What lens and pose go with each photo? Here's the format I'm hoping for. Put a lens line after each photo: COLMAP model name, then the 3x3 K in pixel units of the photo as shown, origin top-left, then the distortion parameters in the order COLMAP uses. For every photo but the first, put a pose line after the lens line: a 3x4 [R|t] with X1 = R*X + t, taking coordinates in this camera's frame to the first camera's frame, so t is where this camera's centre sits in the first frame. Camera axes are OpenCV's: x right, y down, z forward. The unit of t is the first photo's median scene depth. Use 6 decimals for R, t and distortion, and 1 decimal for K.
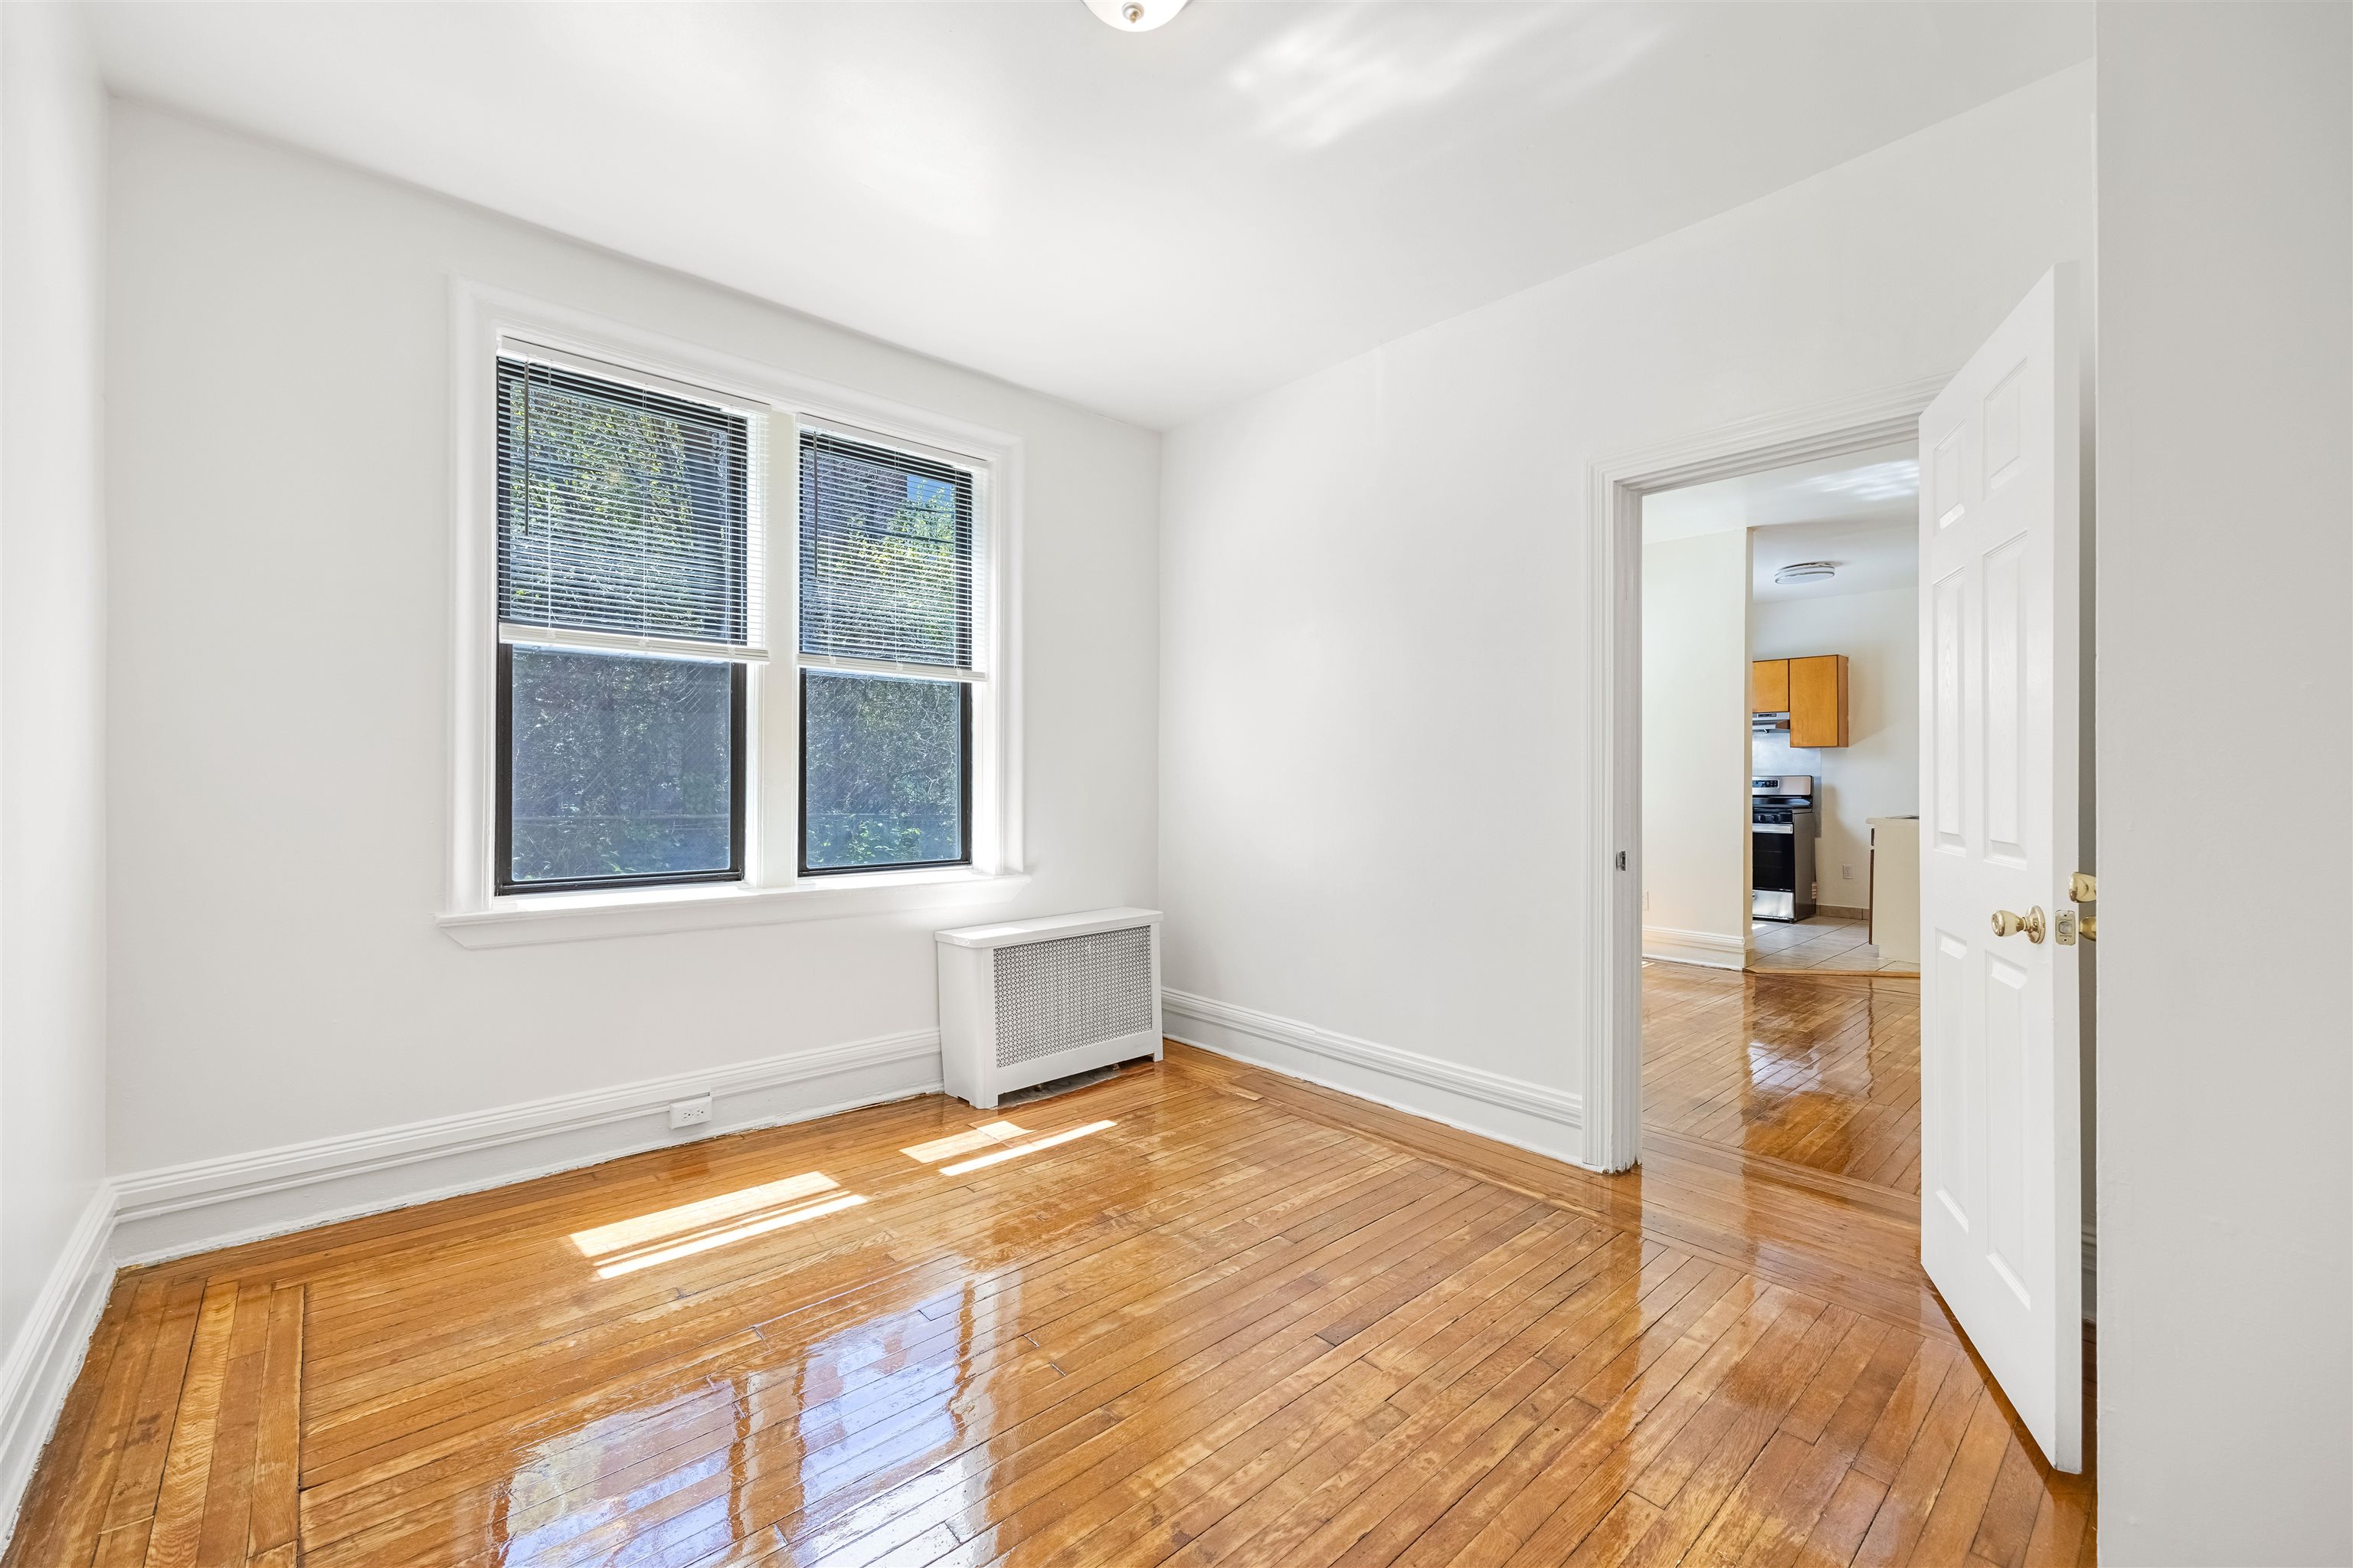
lens RADIAL K [[955.8, 0, 1152.9], [0, 955.8, 770.3], [0, 0, 1]] dist [-0.003162, -0.001224]
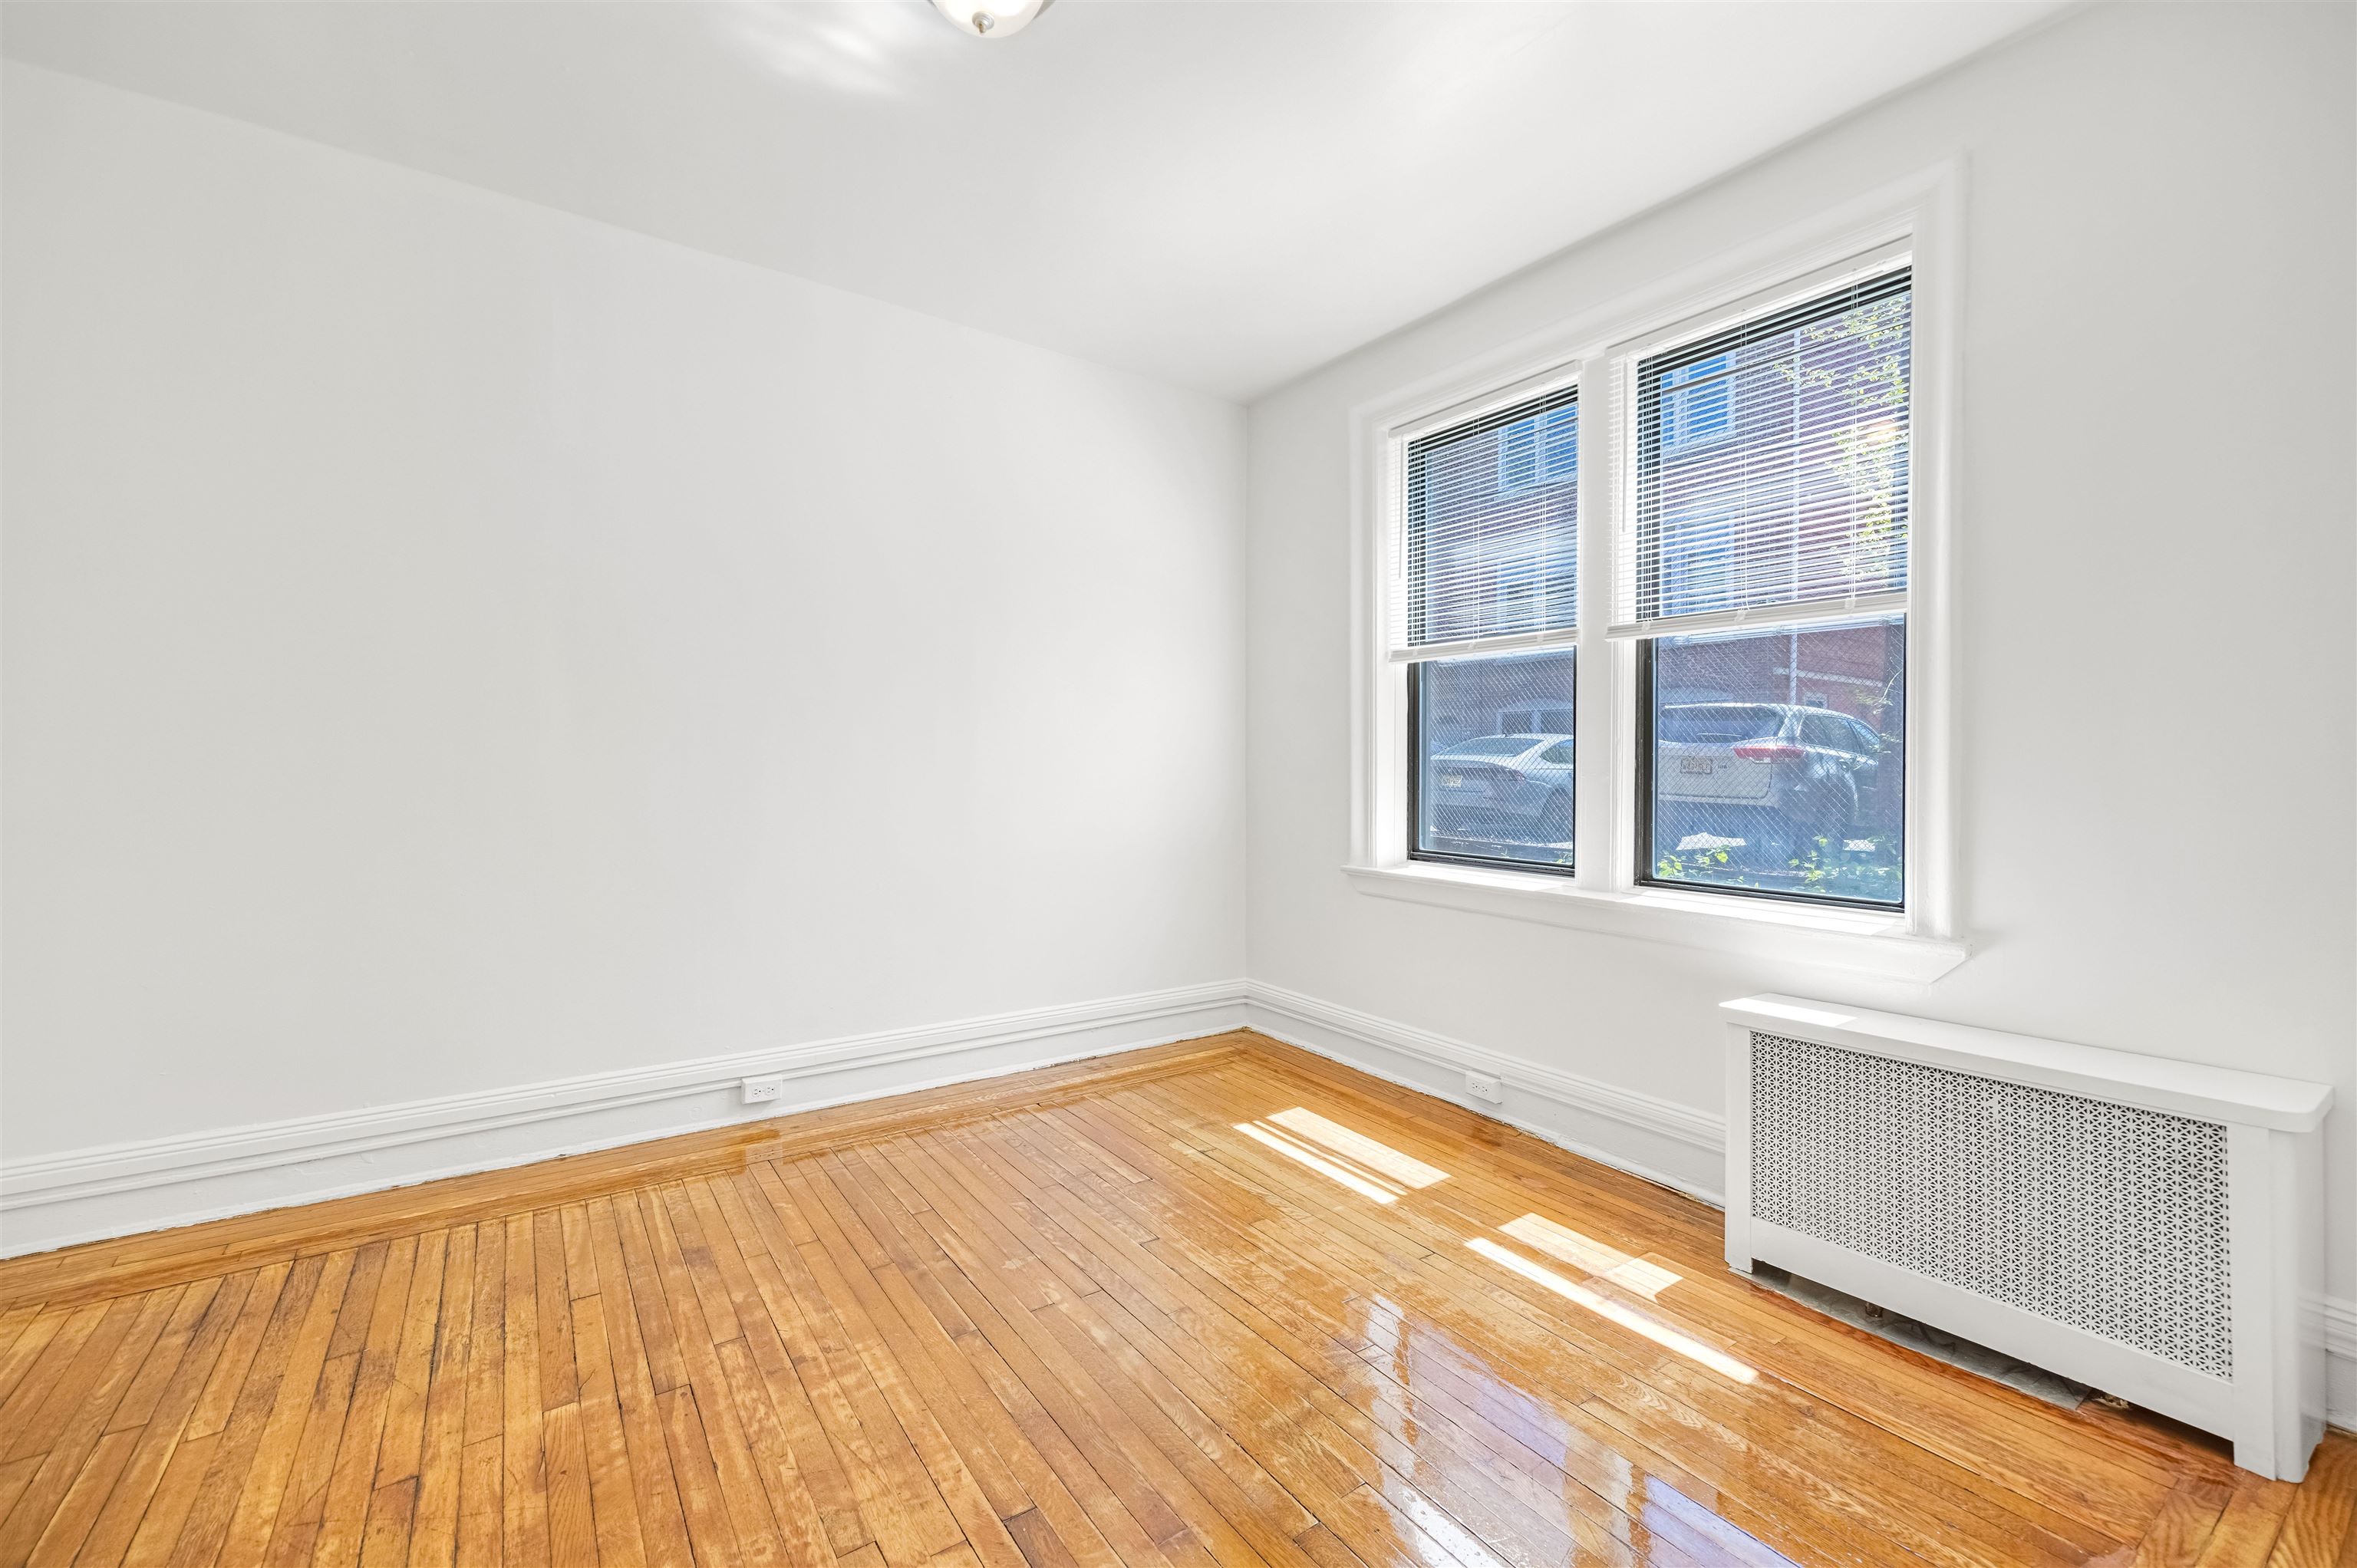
lens RADIAL K [[957.3, 0, 1206.3], [0, 957.3, 771.1], [0, 0, 1]] dist [-0.003162, -0.001224]
pose [[-0.097312, -0.003517, -0.995248, 0.633966], [-0.000126, 0.999994, -0.003521, 0.015104], [0.995254, -0.000217, -0.097312, 0.849448]]
